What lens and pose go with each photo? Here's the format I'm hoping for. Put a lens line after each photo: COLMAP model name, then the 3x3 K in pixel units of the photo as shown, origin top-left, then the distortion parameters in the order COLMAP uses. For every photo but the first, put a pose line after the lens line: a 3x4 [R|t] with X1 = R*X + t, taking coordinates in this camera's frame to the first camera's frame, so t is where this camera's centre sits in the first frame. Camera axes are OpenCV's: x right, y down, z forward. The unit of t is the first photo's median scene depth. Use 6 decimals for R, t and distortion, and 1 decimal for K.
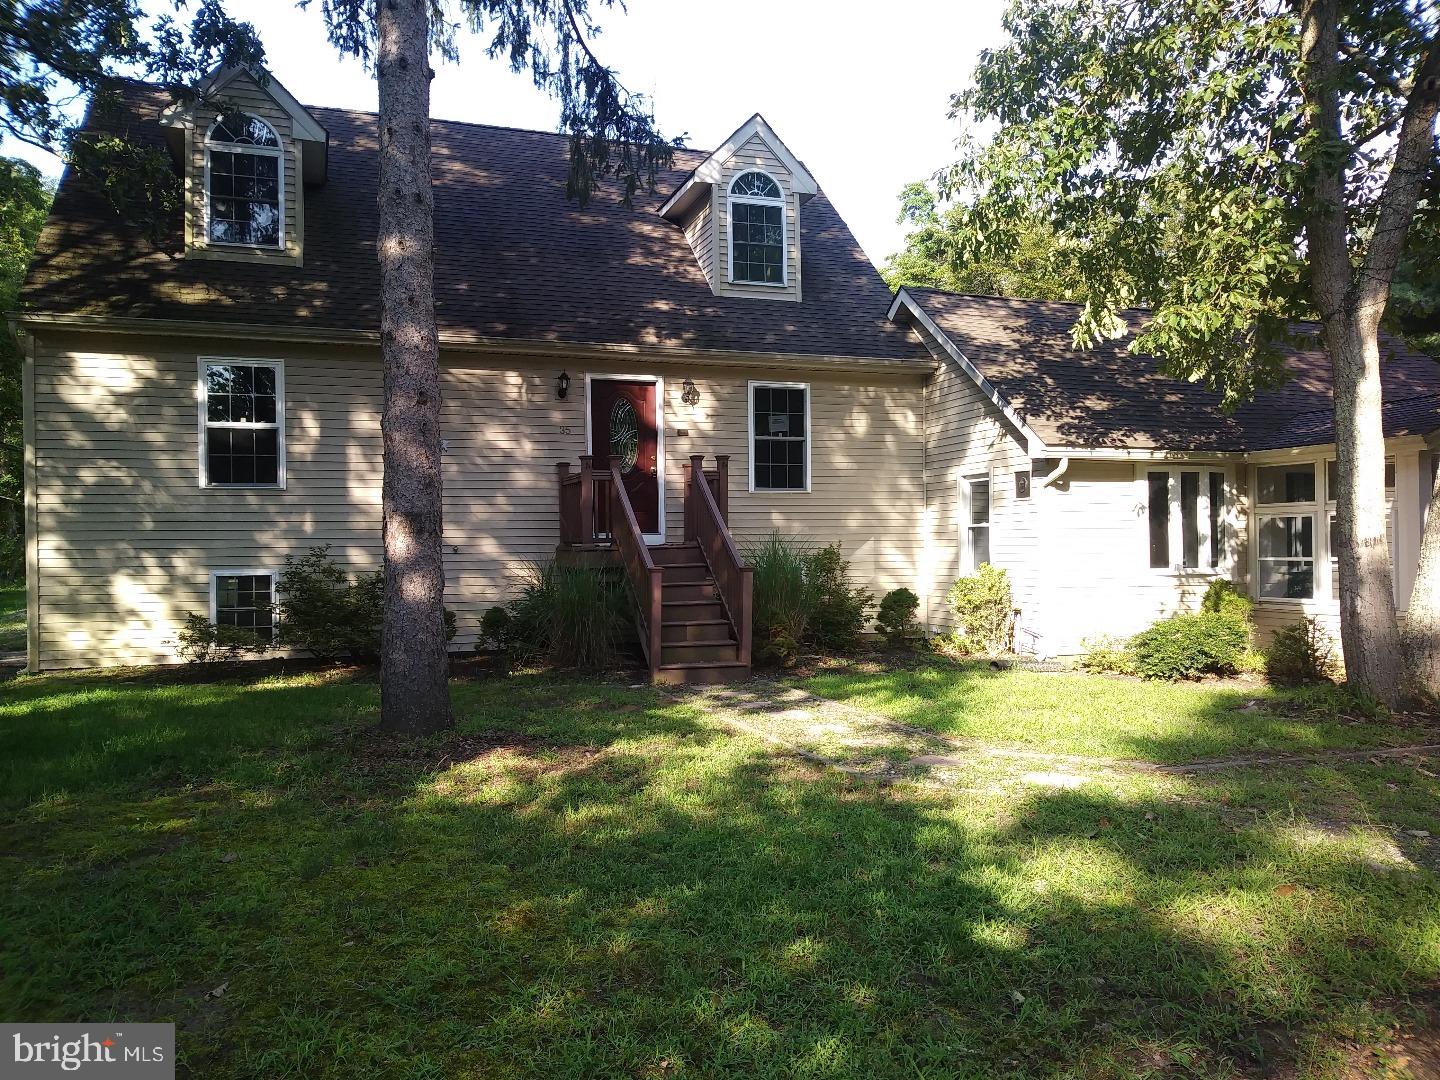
lens RADIAL K [[1088.3, 0, 720.0], [0, 1088.3, 540.0], [0, 0, 1]] dist [0.048209, -0.107557]
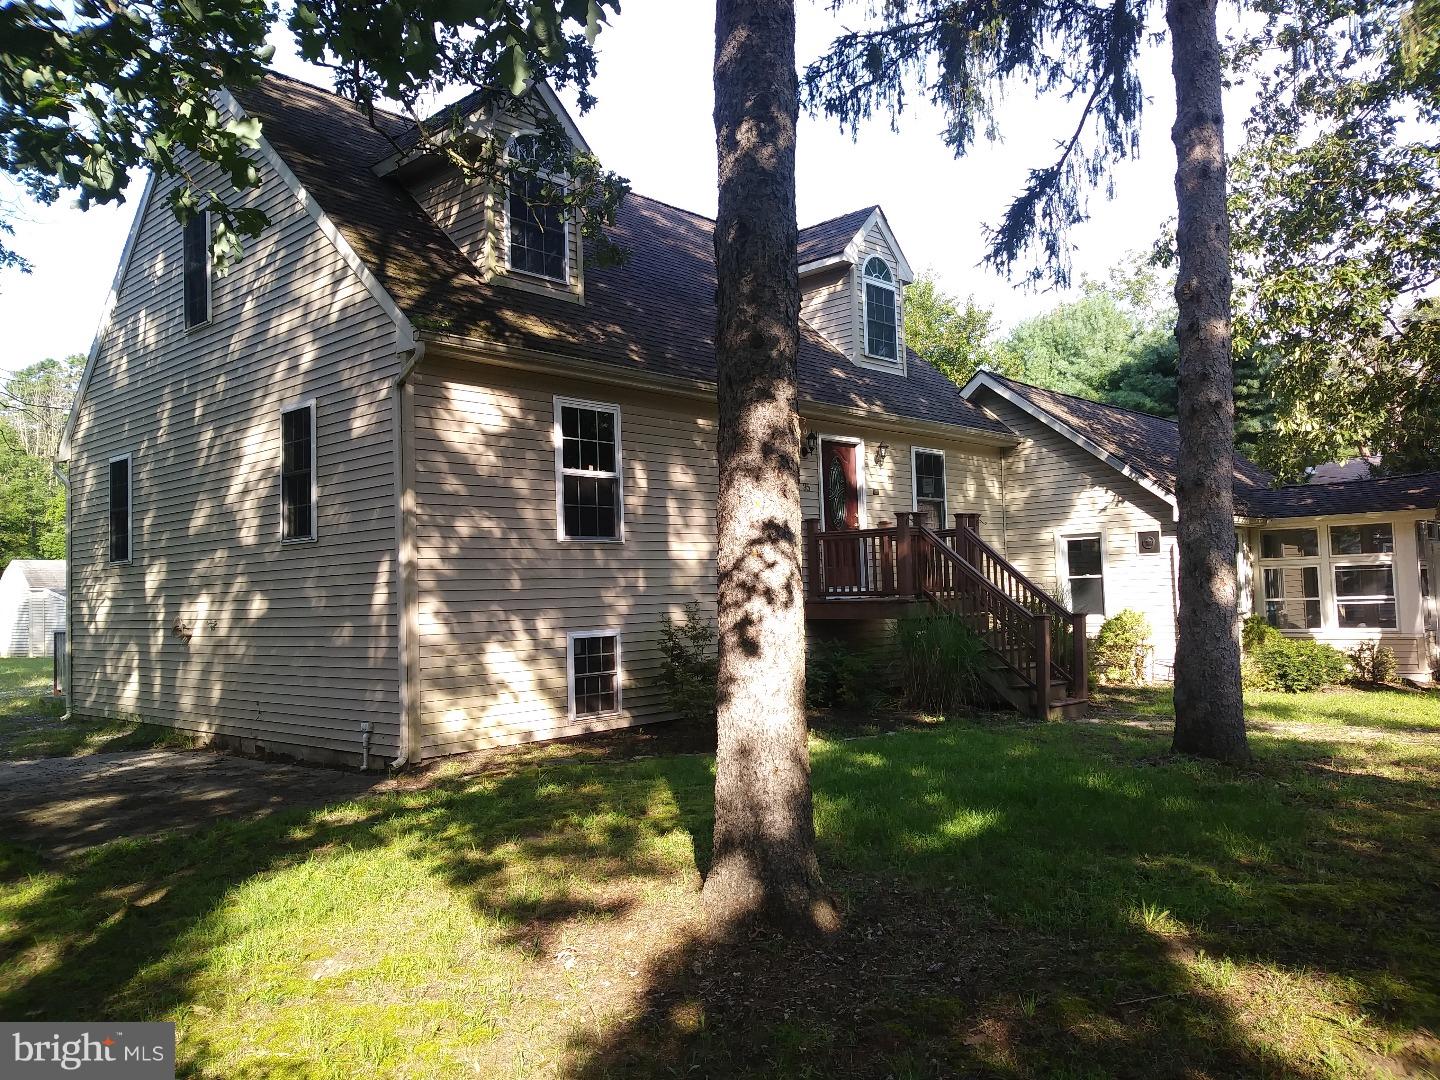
lens RADIAL K [[1088.3, 0, 720.0], [0, 1088.3, 540.0], [0, 0, 1]] dist [0.048209, -0.107557]
pose [[0.888770, 0.005764, 0.458318, -0.751647], [0.019880, 0.998495, -0.051108, -0.000488], [-0.457923, 0.054534, 0.887318, 0.141209]]
